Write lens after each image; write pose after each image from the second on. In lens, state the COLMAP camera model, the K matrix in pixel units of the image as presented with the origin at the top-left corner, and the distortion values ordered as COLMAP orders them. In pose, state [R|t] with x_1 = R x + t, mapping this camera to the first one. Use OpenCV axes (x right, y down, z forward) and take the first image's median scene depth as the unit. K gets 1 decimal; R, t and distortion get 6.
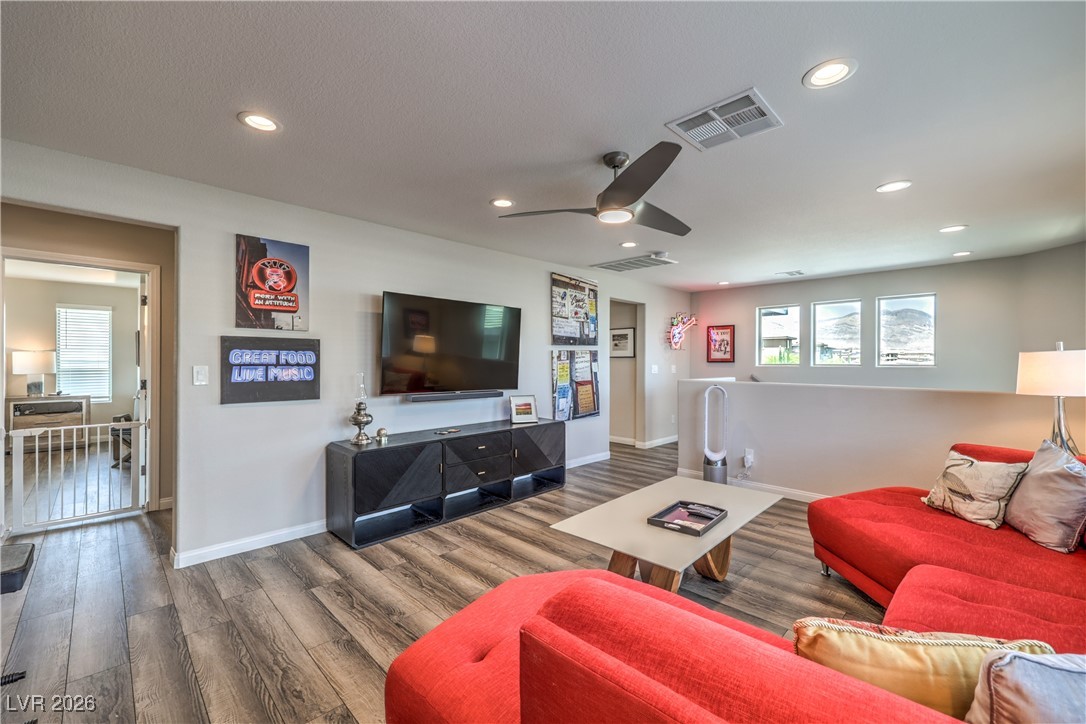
lens RADIAL K [[443.8, 0, 543.4], [0, 443.8, 361.3], [0, 0, 1]] dist [-0.000564, -0.000063]
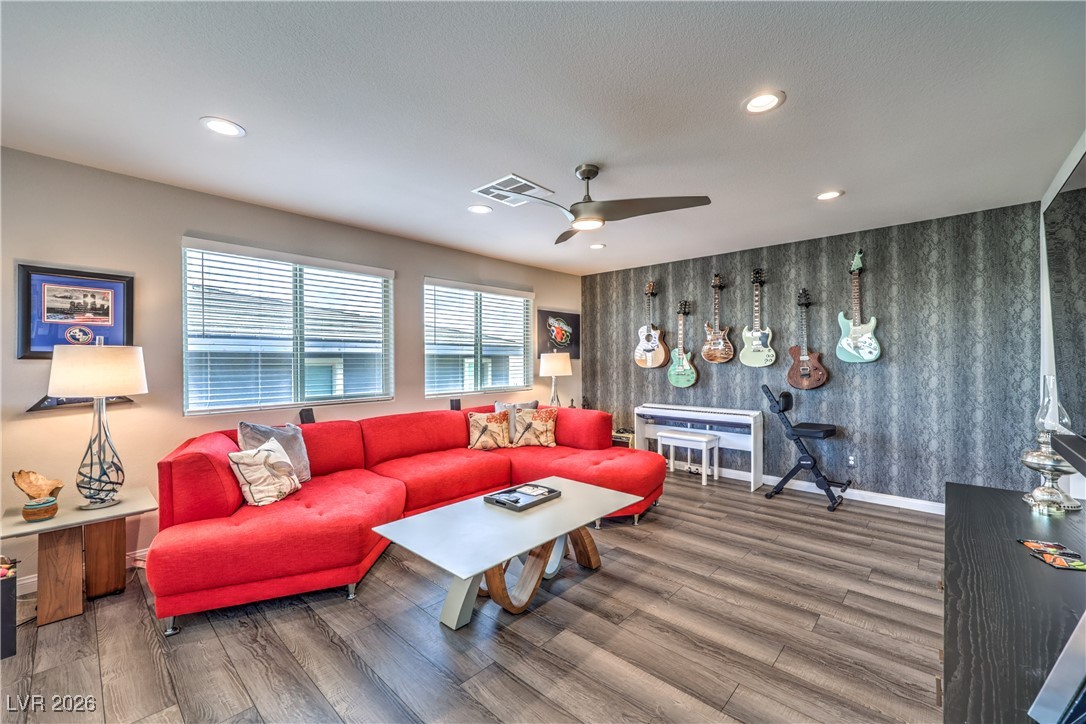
lens RADIAL K [[443.8, 0, 543.8], [0, 443.8, 362.6], [0, 0, 1]] dist [-0.000564, -0.000063]
pose [[-0.999400, 0.003415, -0.034458, 0.164050], [0.003501, 0.999991, -0.002415, 0.007990], [0.034450, -0.002534, -0.999403, 1.116412]]
